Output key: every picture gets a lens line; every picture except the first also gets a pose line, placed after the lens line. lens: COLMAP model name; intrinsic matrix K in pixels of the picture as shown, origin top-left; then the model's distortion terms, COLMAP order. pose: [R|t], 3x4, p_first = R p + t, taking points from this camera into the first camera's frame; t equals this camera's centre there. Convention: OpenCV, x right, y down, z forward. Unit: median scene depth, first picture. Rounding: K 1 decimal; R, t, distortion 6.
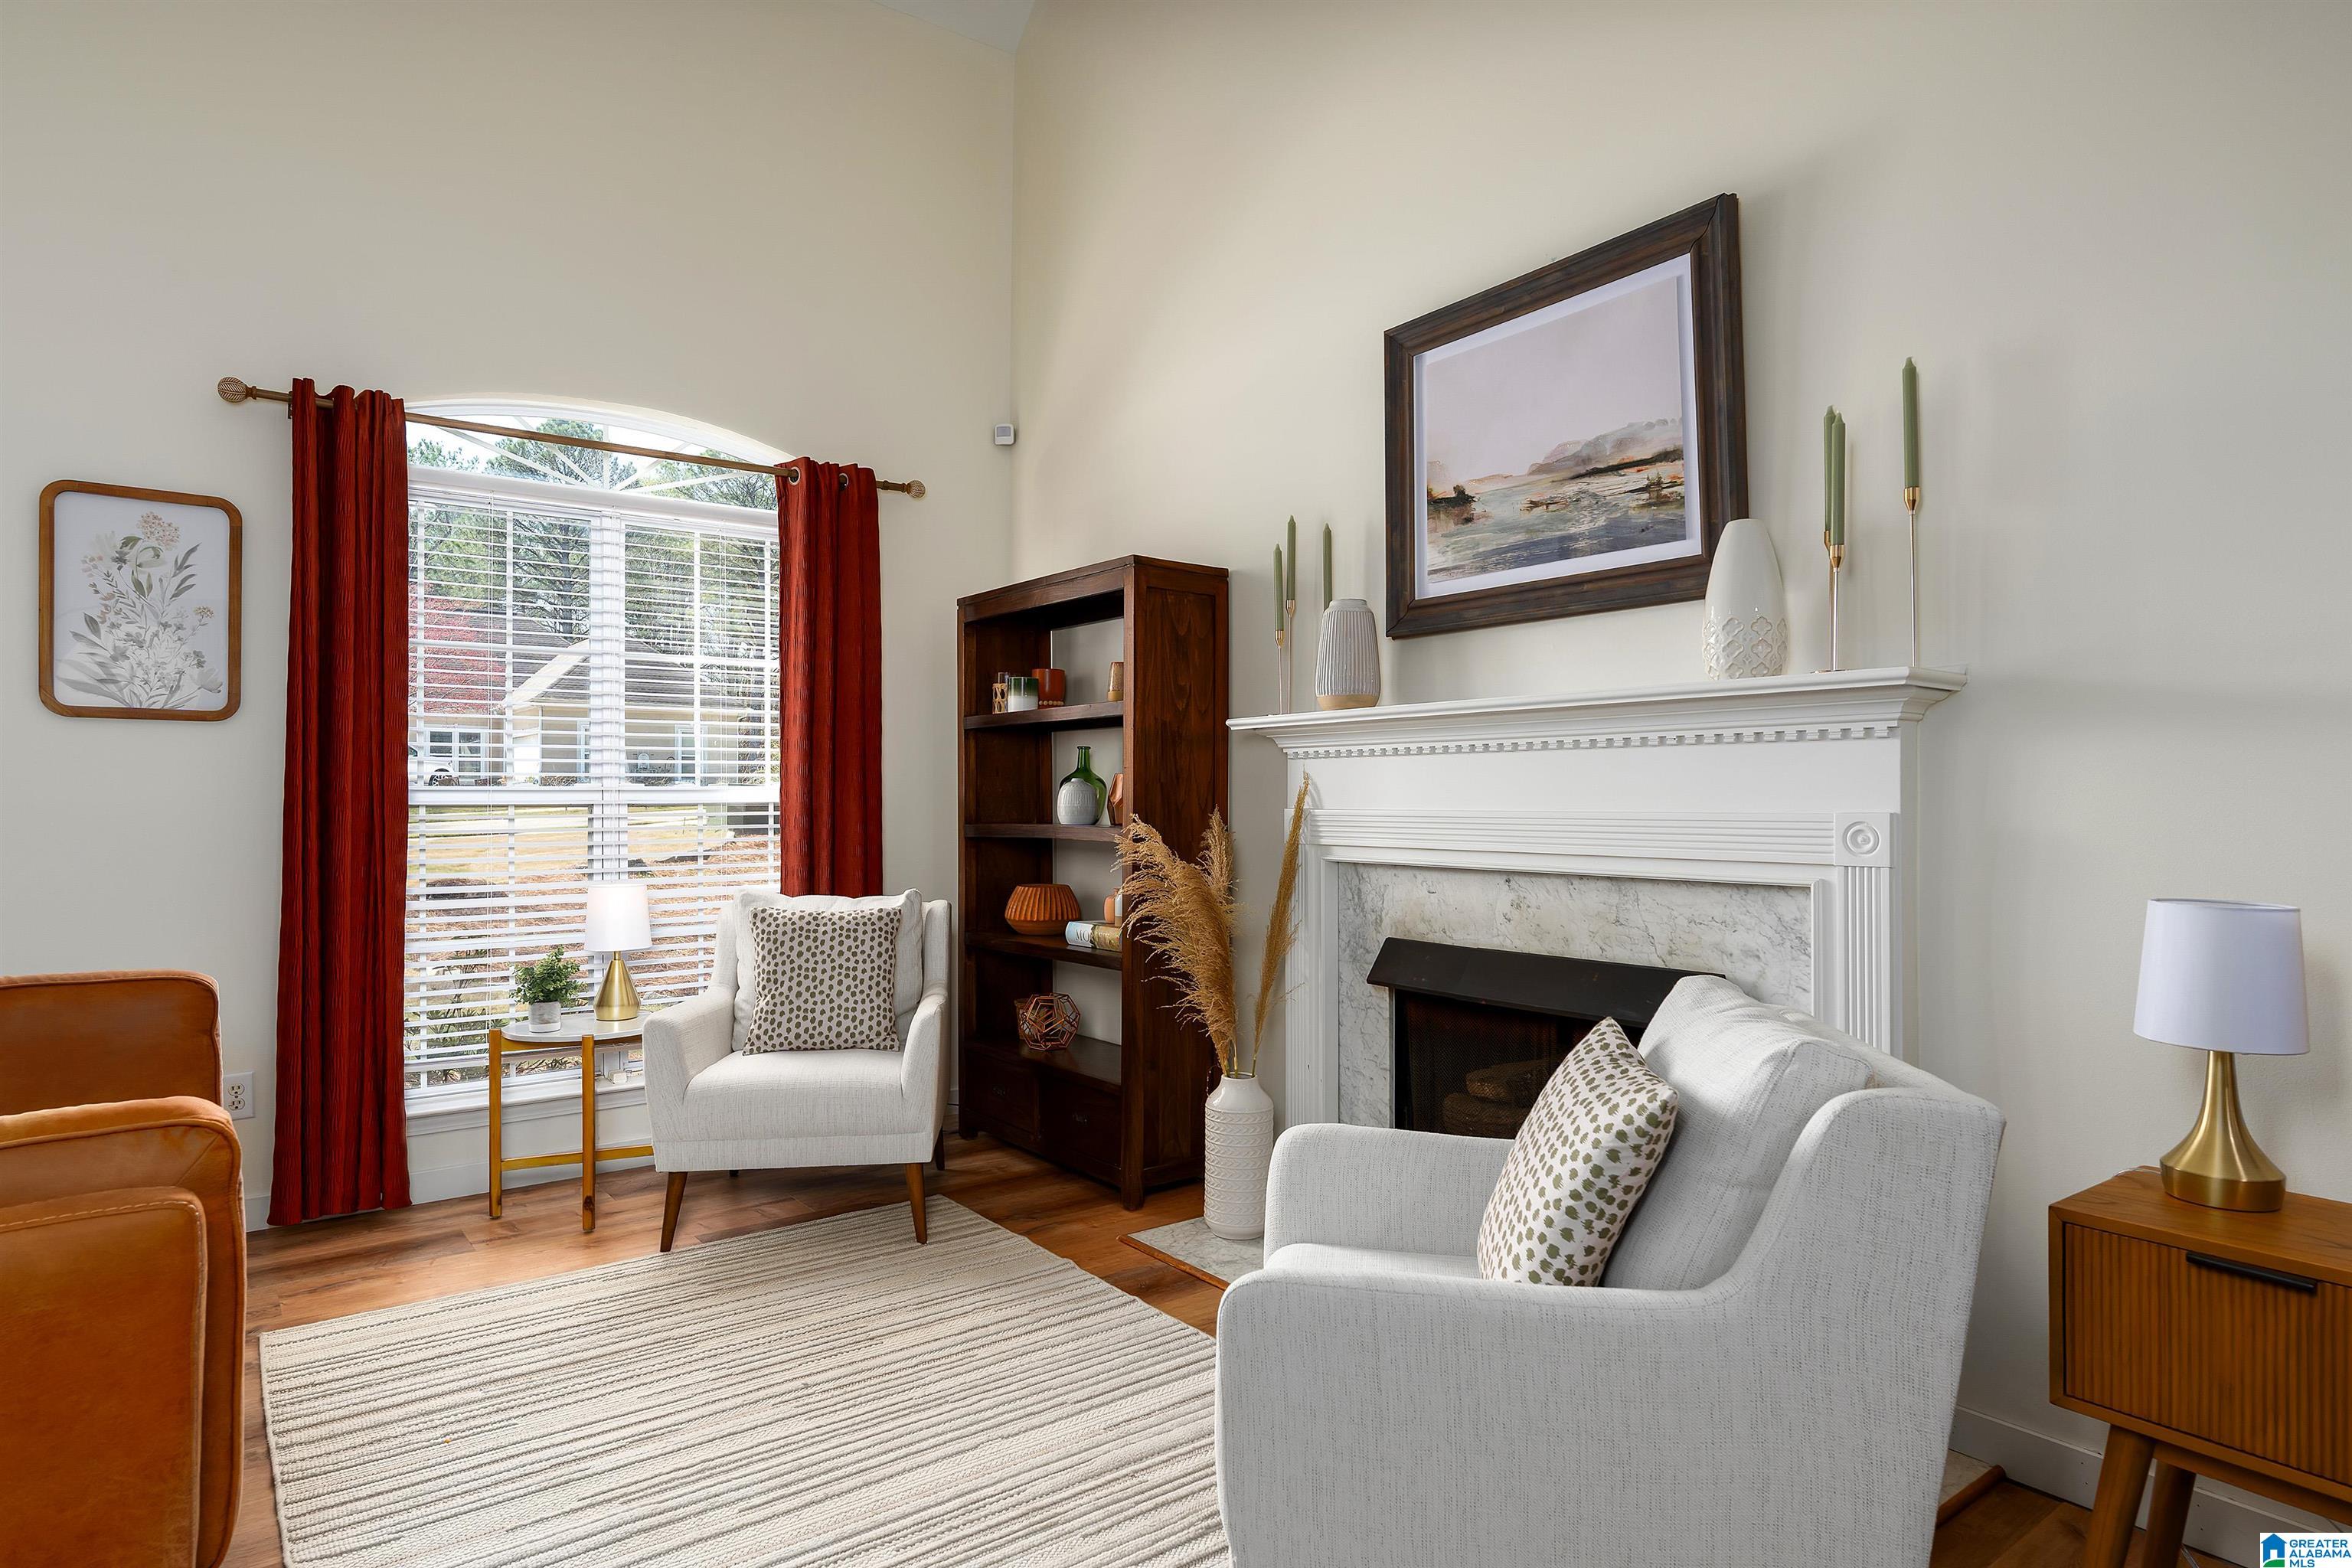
lens RADIAL K [[1298.3, 0, 1158.8], [0, 1298.3, 792.6], [0, 0, 1]] dist [-0.004565, 0.005047]
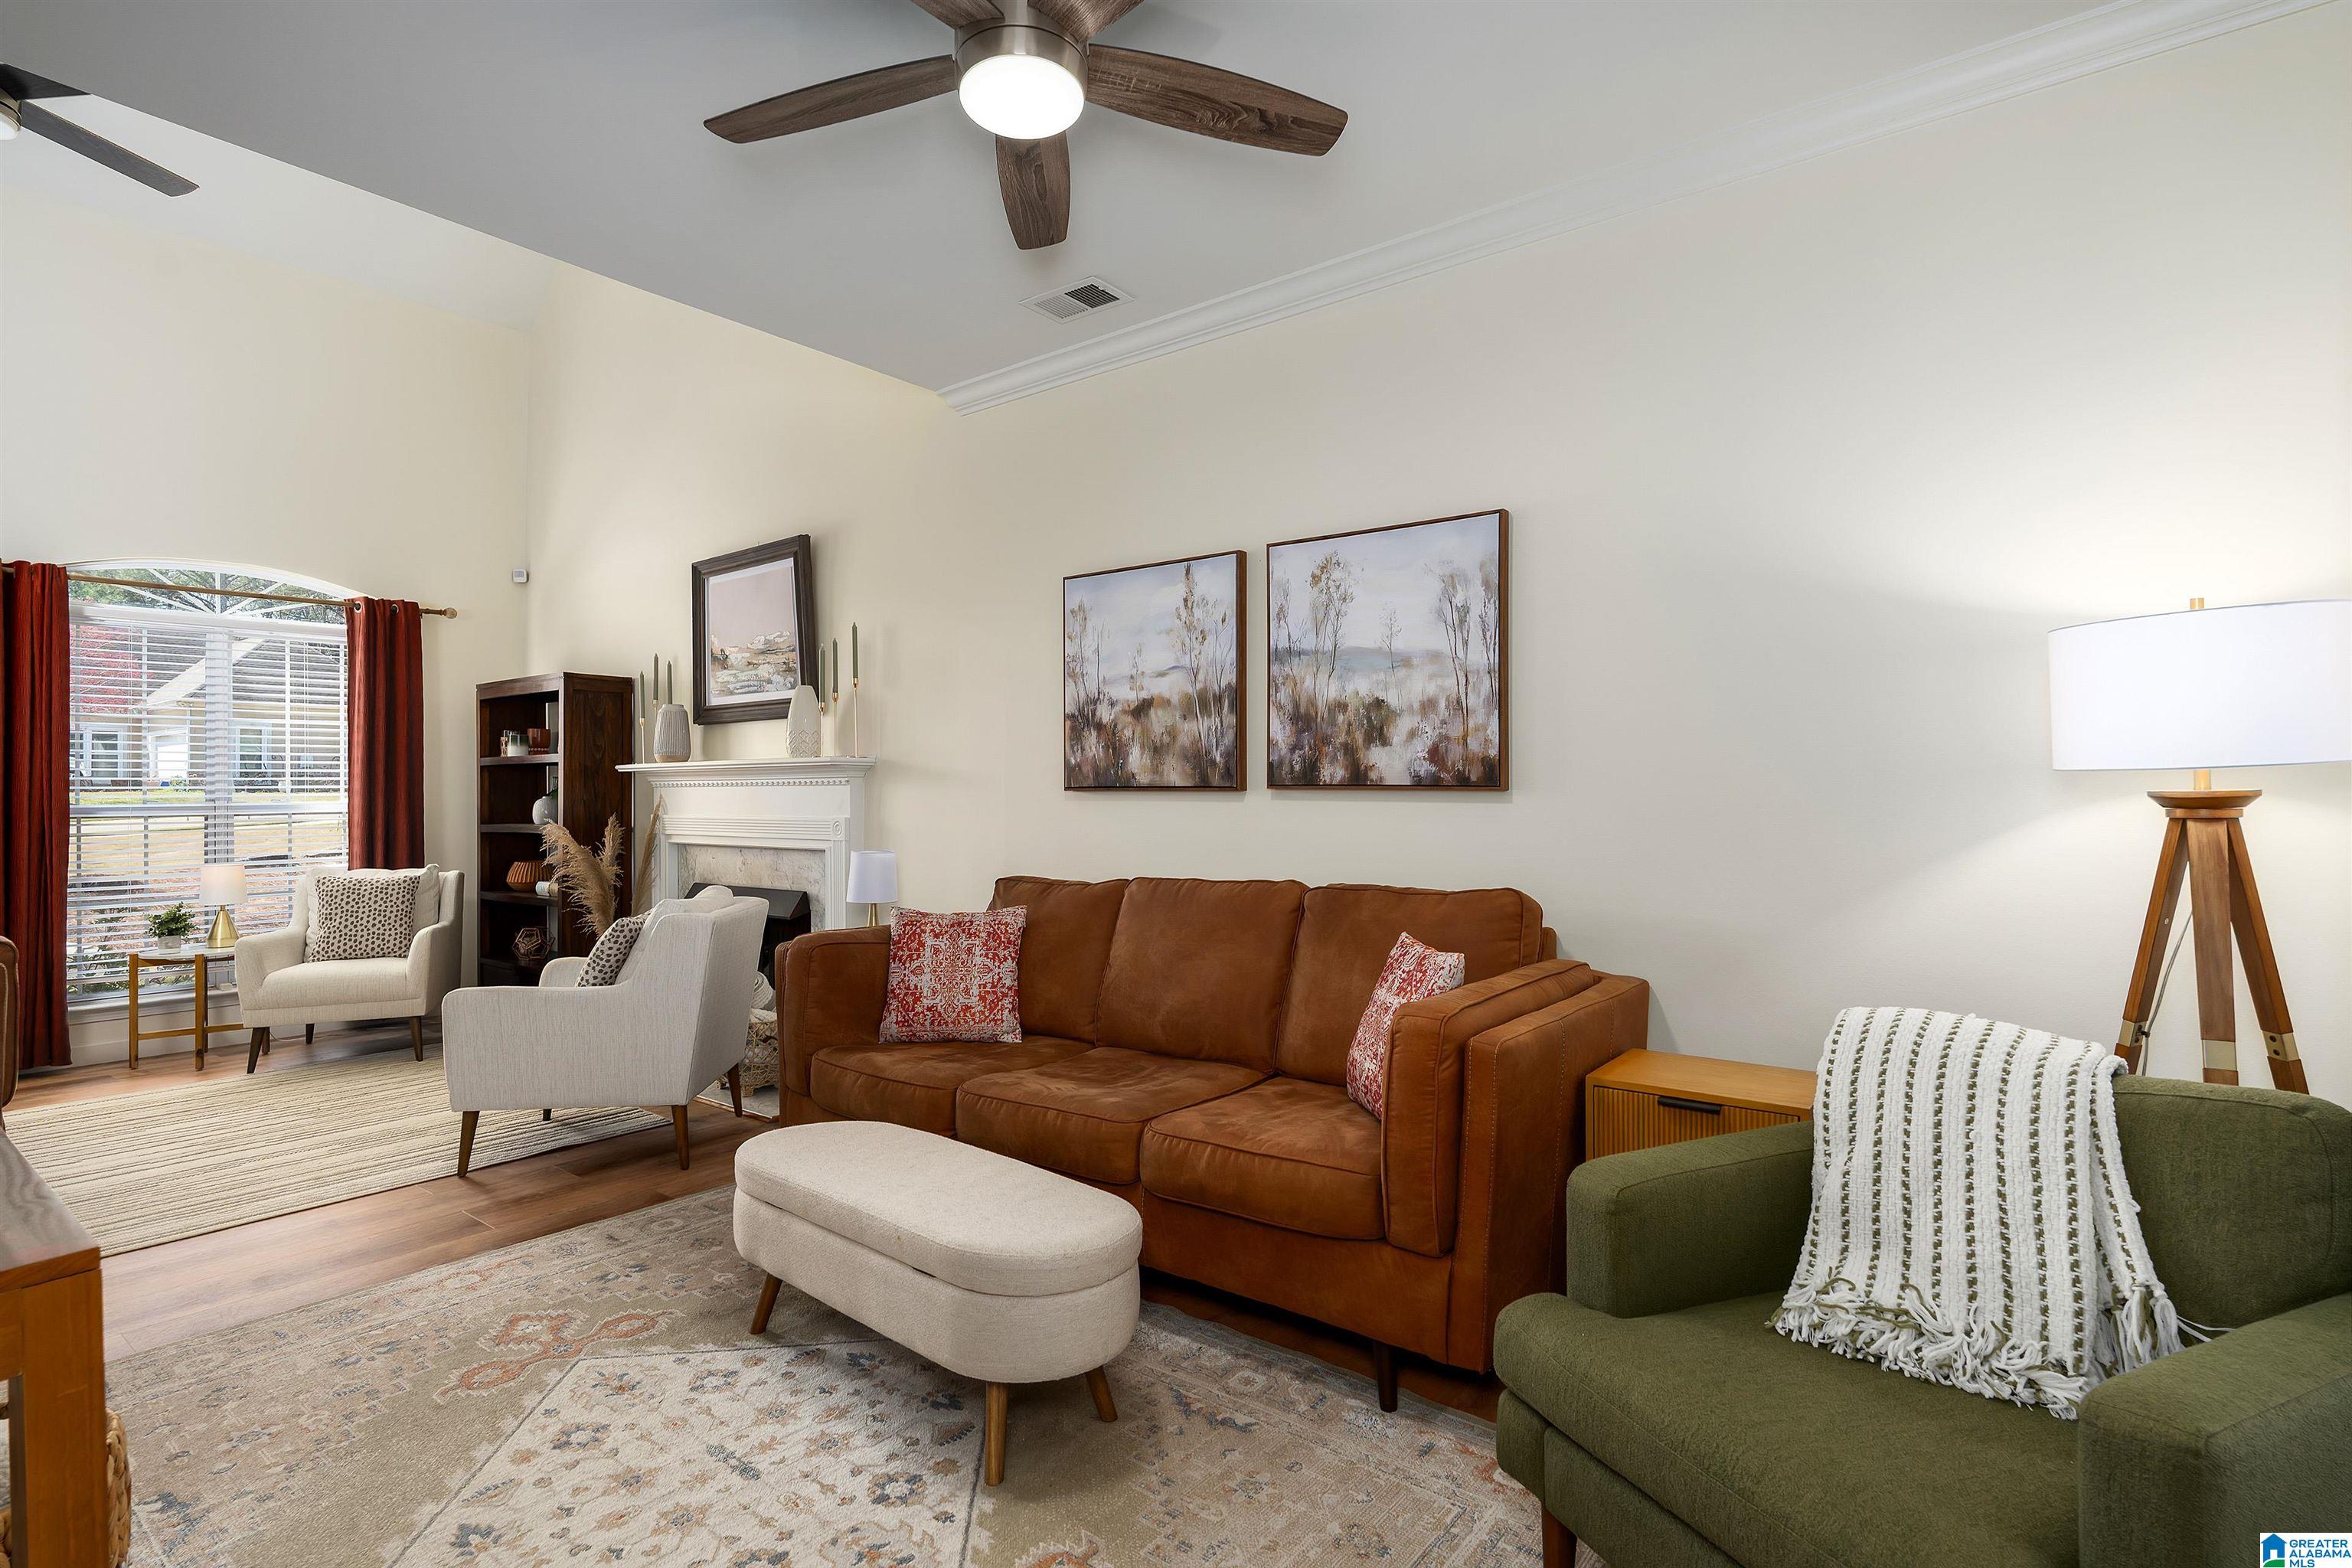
lens RADIAL K [[1161.6, 0, 1172.4], [0, 1161.6, 781.1], [0, 0, 1]] dist [-0.002584, 0.000032]
pose [[0.967322, -0.003033, 0.253532, 0.405368], [0.004202, 0.999983, -0.004067, -0.025945], [-0.253515, 0.004999, 0.967319, -0.785507]]
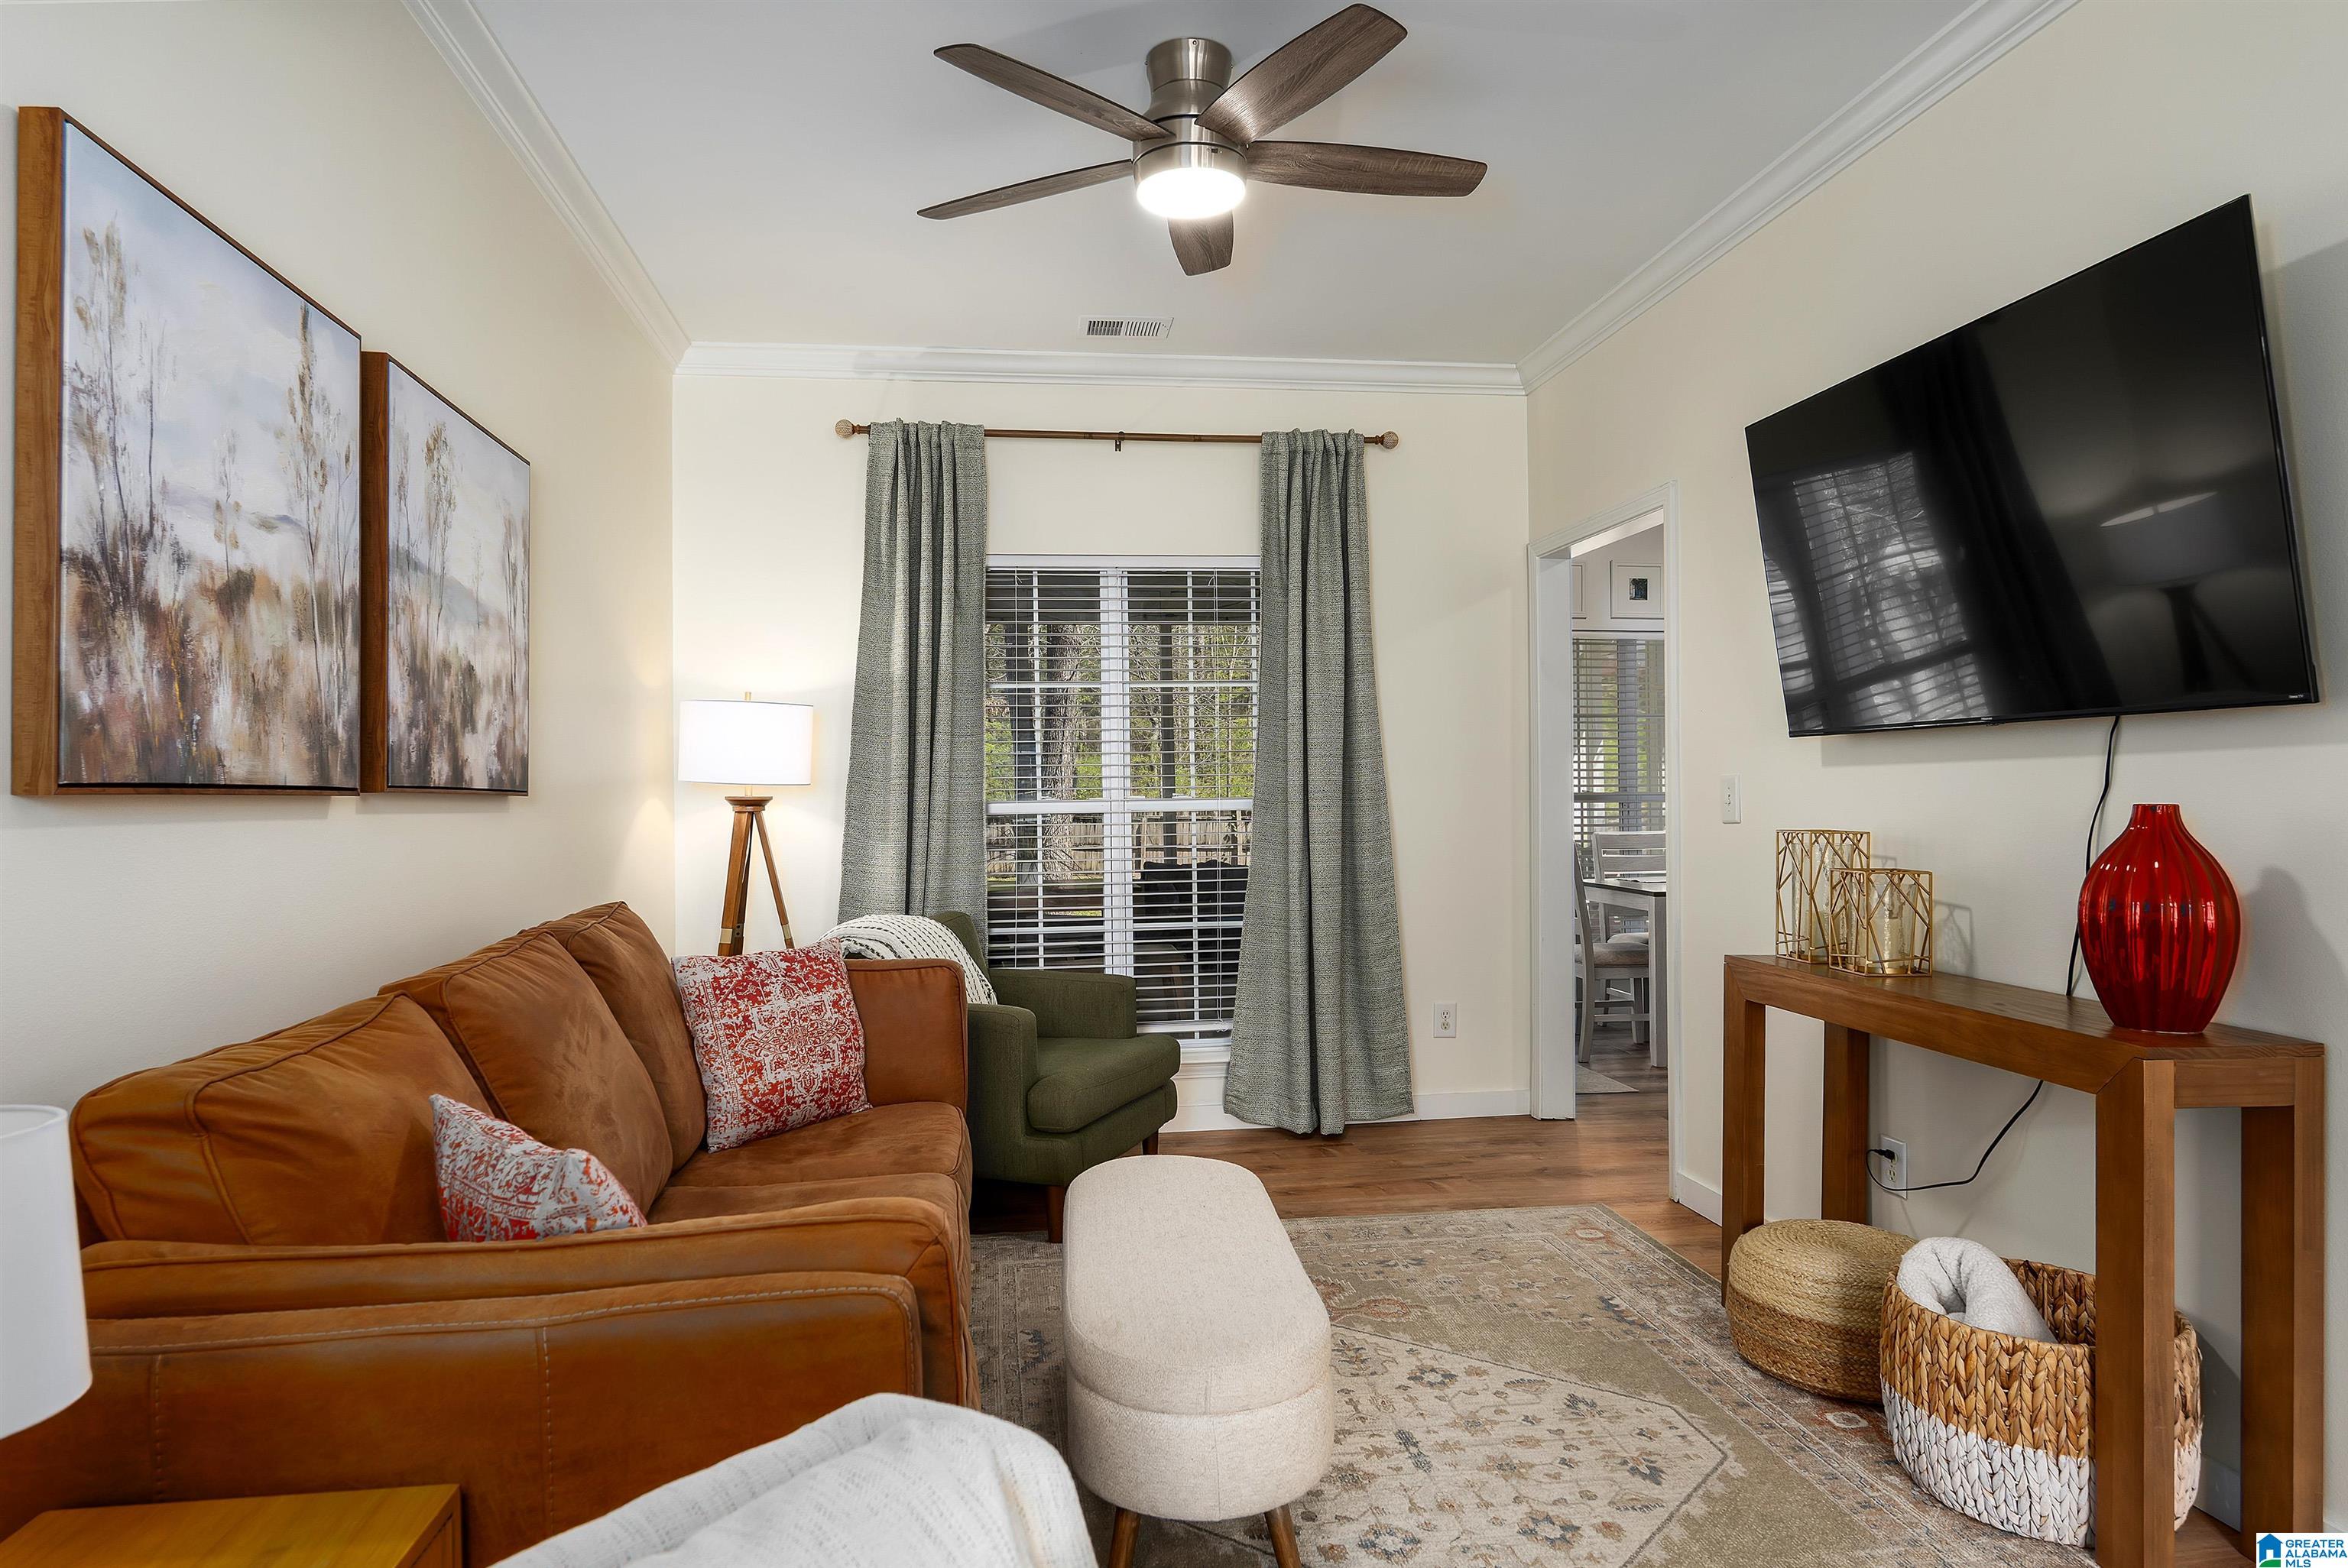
lens RADIAL K [[1364.5, 0, 1150.3], [0, 1364.5, 790.5], [0, 0, 1]] dist [-0.015036, 0.000595]
pose [[-0.865018, 0.005737, 0.501707, 0.082466], [0.003821, 0.999981, -0.004847, -0.019334], [-0.501726, -0.002275, -0.865024, 0.601964]]
